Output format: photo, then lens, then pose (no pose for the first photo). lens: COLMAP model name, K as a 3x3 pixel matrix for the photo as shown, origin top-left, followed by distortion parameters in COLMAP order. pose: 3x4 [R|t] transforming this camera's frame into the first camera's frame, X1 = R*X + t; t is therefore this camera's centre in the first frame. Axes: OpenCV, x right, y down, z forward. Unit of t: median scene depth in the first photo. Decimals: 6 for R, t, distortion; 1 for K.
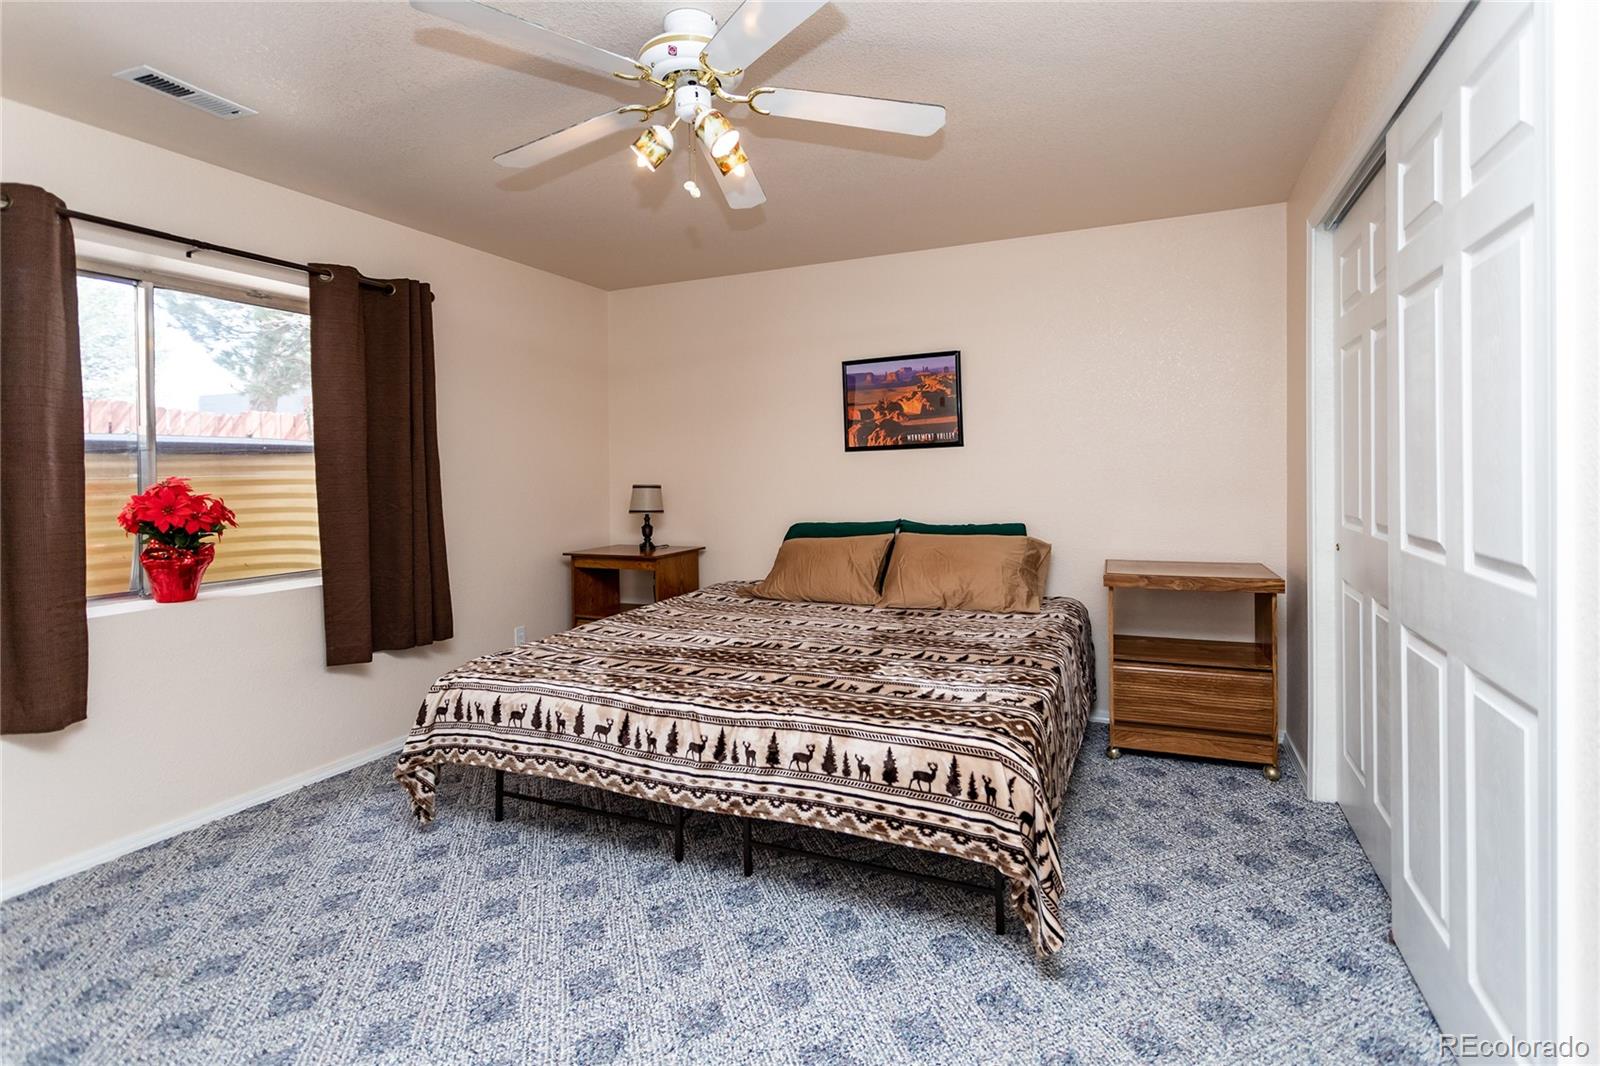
lens RADIAL K [[770.7, 0, 798.3], [0, 770.7, 478.1], [0, 0, 1]] dist [0.000201, 0.003806]
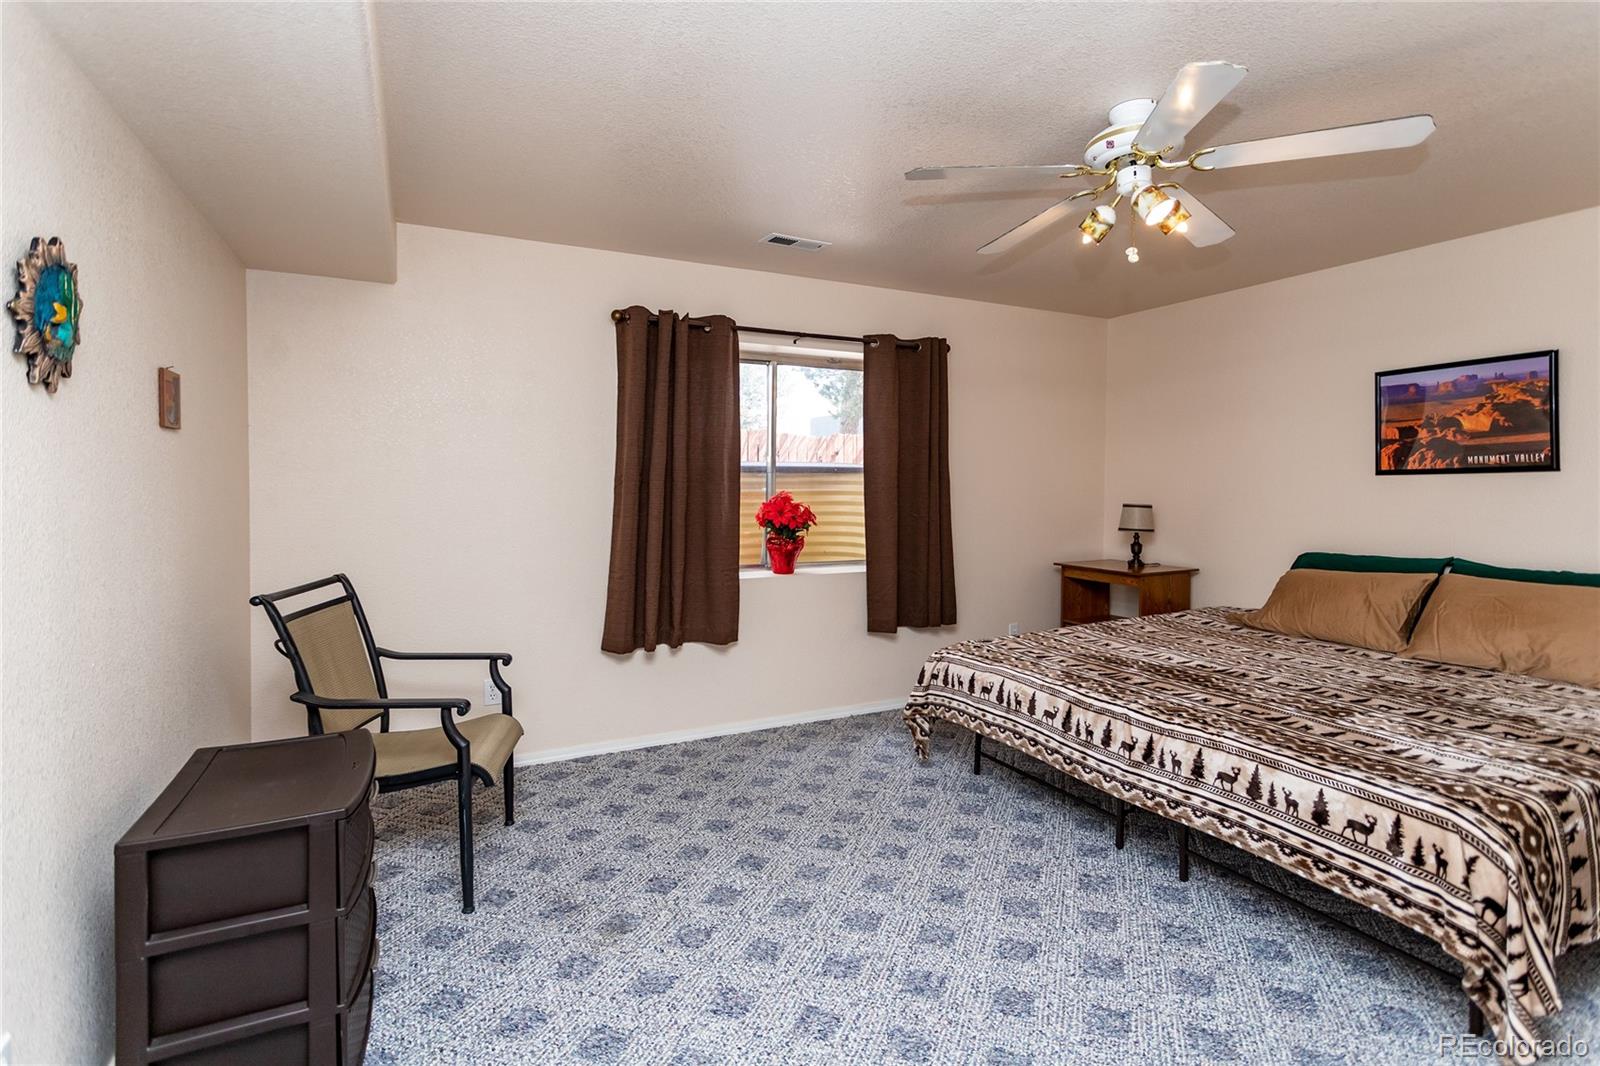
lens RADIAL K [[770.7, 0, 798.3], [0, 770.7, 478.1], [0, 0, 1]] dist [0.000201, 0.003806]
pose [[0.776949, 0.017105, -0.629331, 0.179592], [-0.020599, 0.999786, 0.001743, -0.032947], [0.629227, 0.011609, 0.777135, -0.170298]]
